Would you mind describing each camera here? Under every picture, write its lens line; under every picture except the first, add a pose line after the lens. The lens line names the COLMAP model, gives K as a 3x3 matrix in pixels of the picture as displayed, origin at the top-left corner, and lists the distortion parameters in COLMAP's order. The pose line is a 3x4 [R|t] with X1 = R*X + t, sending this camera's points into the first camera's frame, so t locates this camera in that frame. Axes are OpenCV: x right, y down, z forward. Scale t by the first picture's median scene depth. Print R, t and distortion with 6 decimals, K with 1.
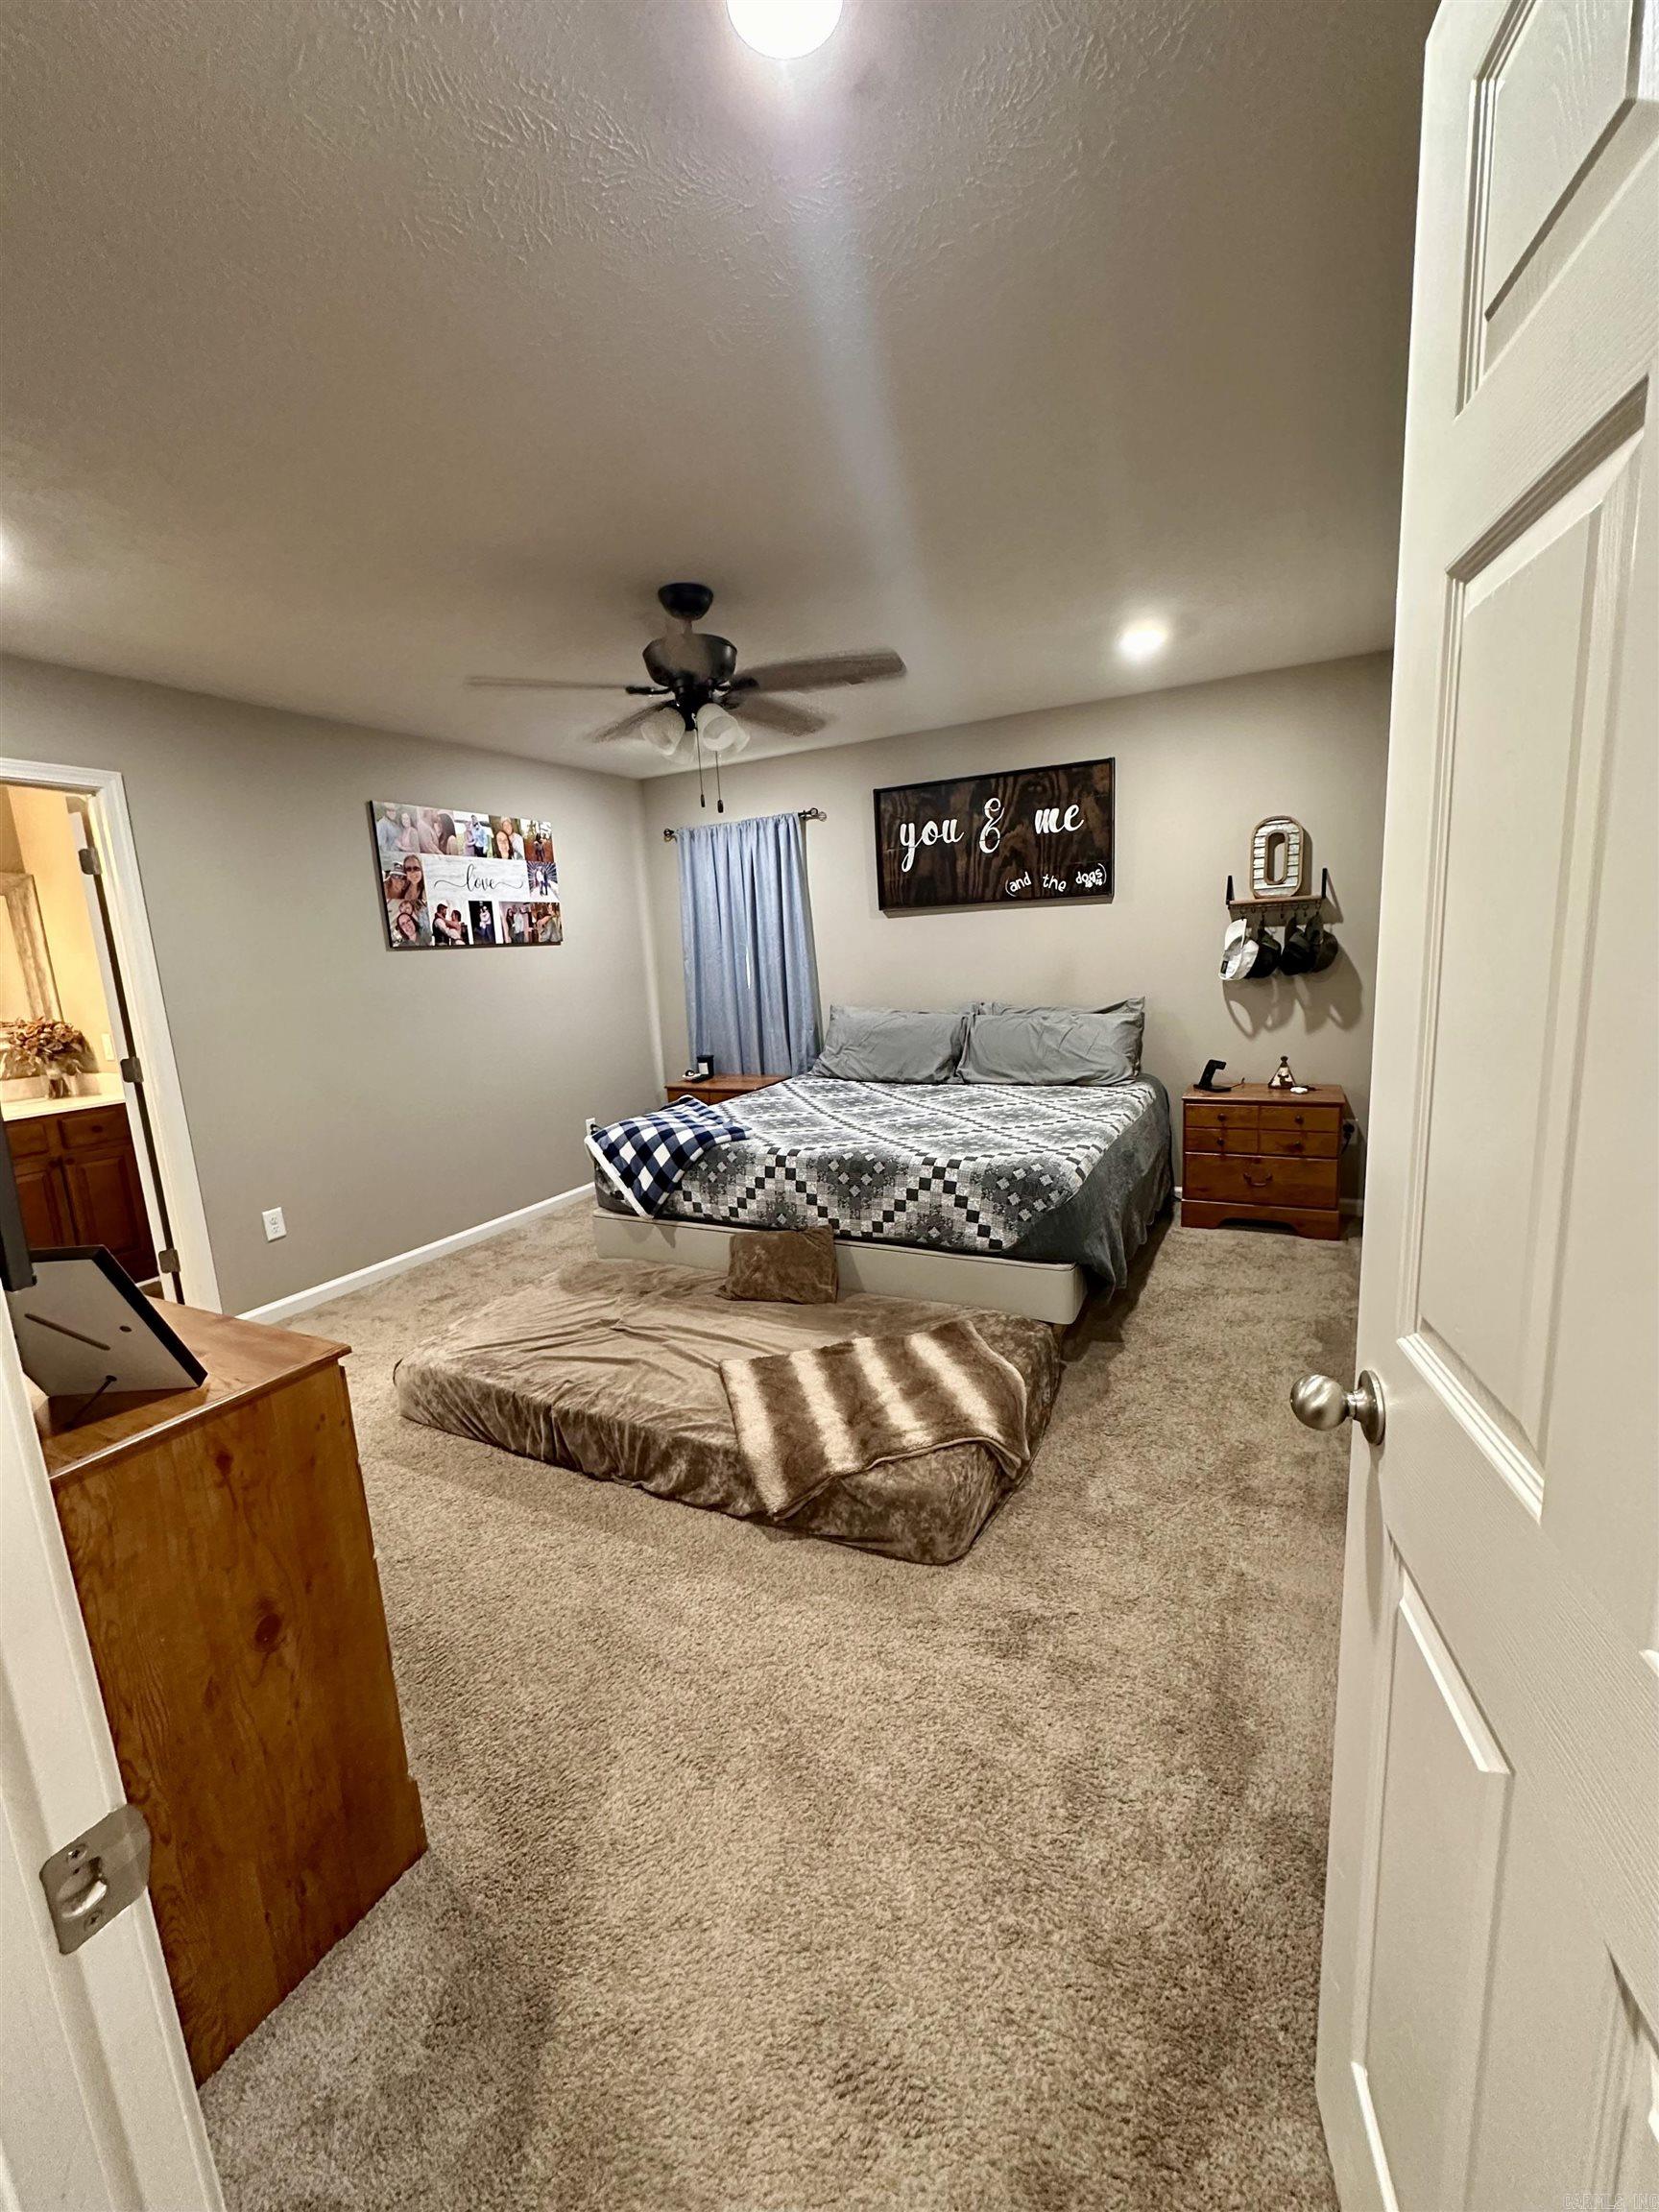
lens RADIAL K [[883.8, 0, 834.2], [0, 883.8, 1103.6], [0, 0, 1]] dist [-0.003187, 0.000316]
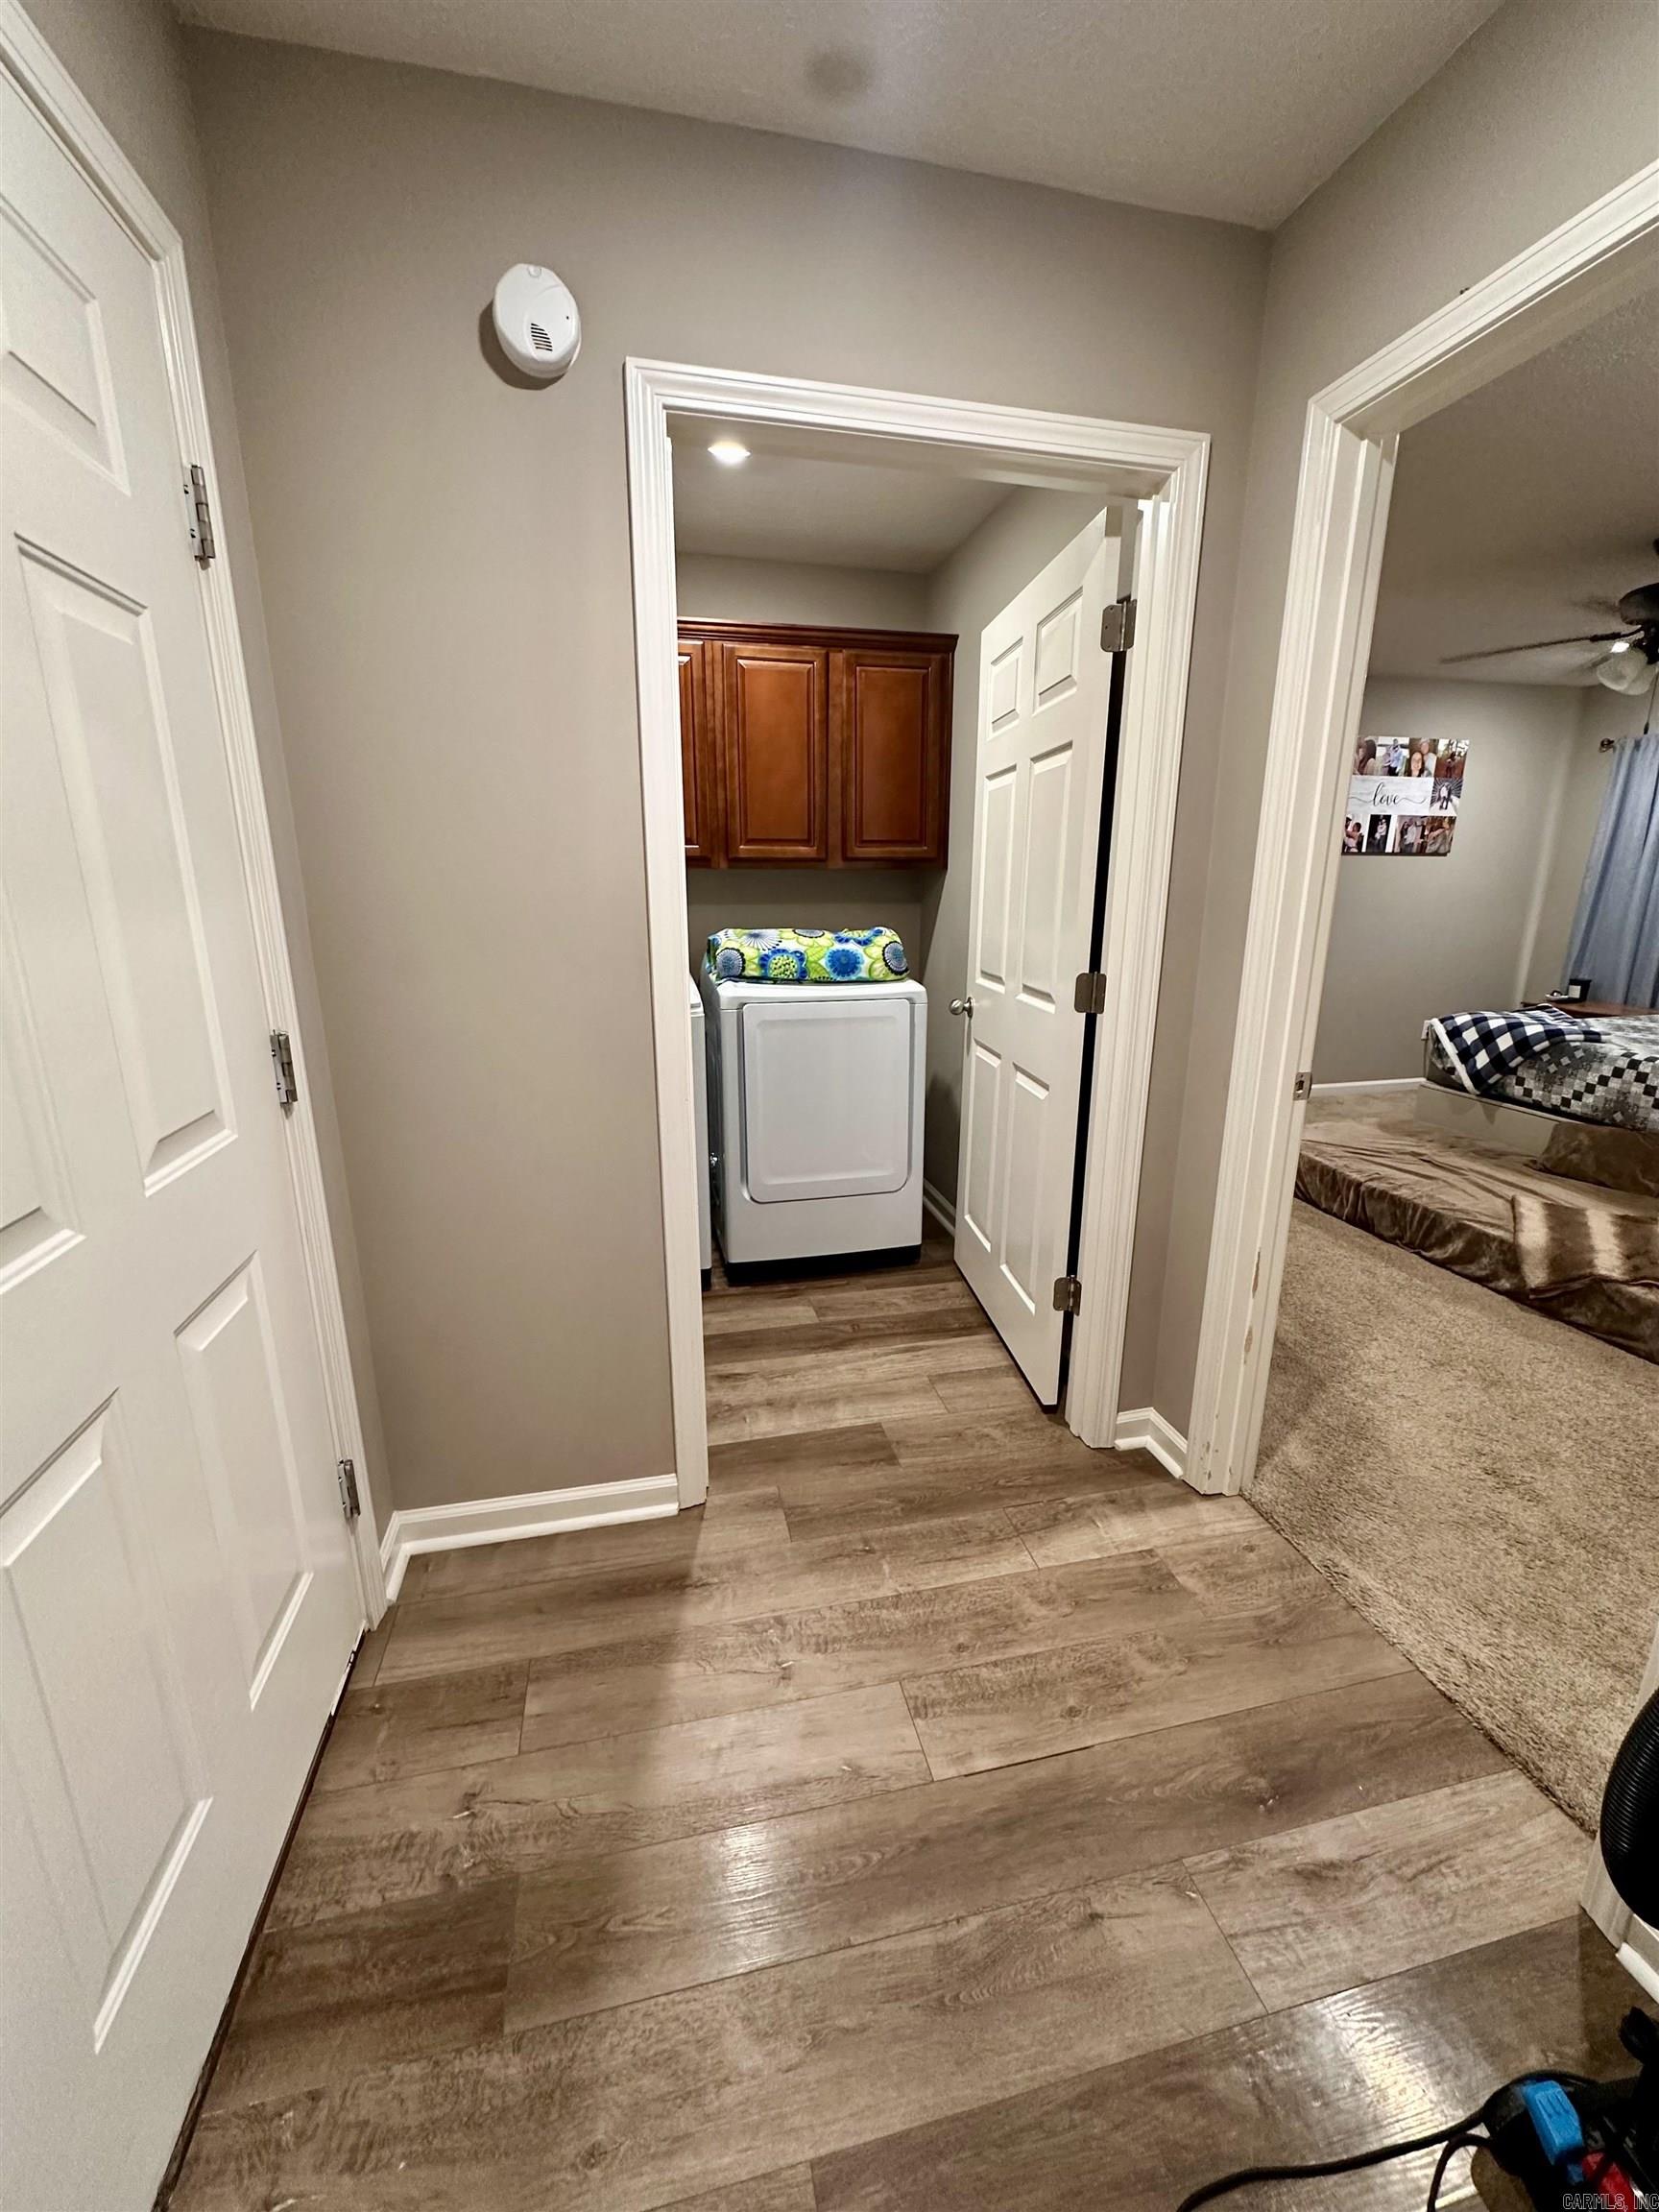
lens RADIAL K [[883.8, 0, 834.2], [0, 883.8, 1103.6], [0, 0, 1]] dist [-0.003187, 0.000316]
pose [[0.649178, 0.244625, -0.720227, 0.090647], [-0.173960, 0.969526, 0.172501, 0.092644], [0.740477, 0.013307, 0.671950, -0.444087]]
